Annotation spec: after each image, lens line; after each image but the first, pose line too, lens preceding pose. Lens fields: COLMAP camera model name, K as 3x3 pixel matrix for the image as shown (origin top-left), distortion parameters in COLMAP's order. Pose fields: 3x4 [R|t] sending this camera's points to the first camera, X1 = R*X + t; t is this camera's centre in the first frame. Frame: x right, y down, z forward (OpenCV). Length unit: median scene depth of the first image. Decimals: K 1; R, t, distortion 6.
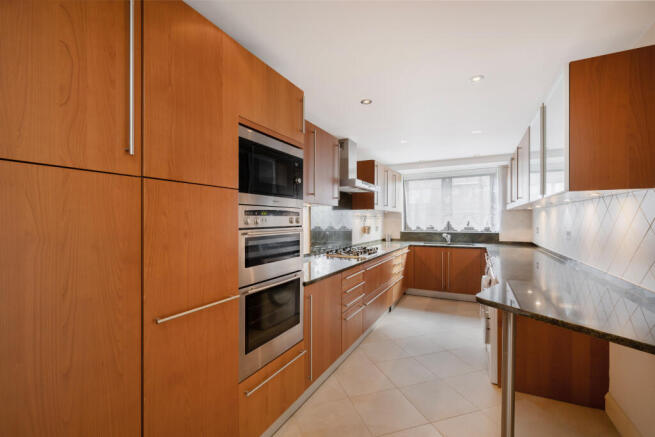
lens RADIAL K [[284.0, 0, 327.0], [0, 284.0, 222.6], [0, 0, 1]] dist [-0.000855, -0.000297]
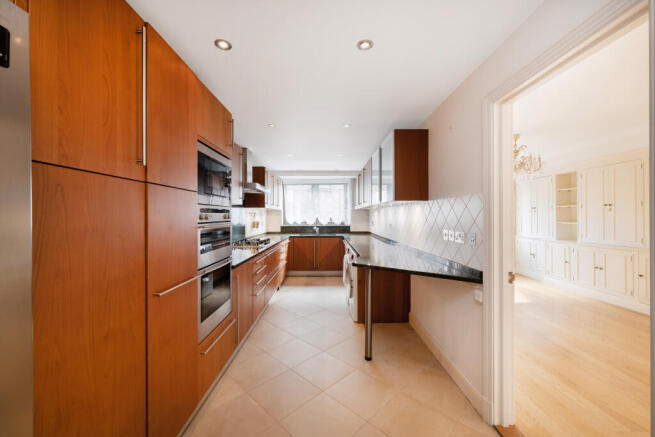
lens RADIAL K [[256.9, 0, 327.5], [0, 256.9, 218.5], [0, 0, 1]] dist [0.001266, 0.000104]
pose [[0.883450, -0.002789, 0.468517, -0.113856], [0.003461, 0.999994, -0.000575, 0.001118], [-0.468512, 0.002129, 0.883454, -0.095889]]
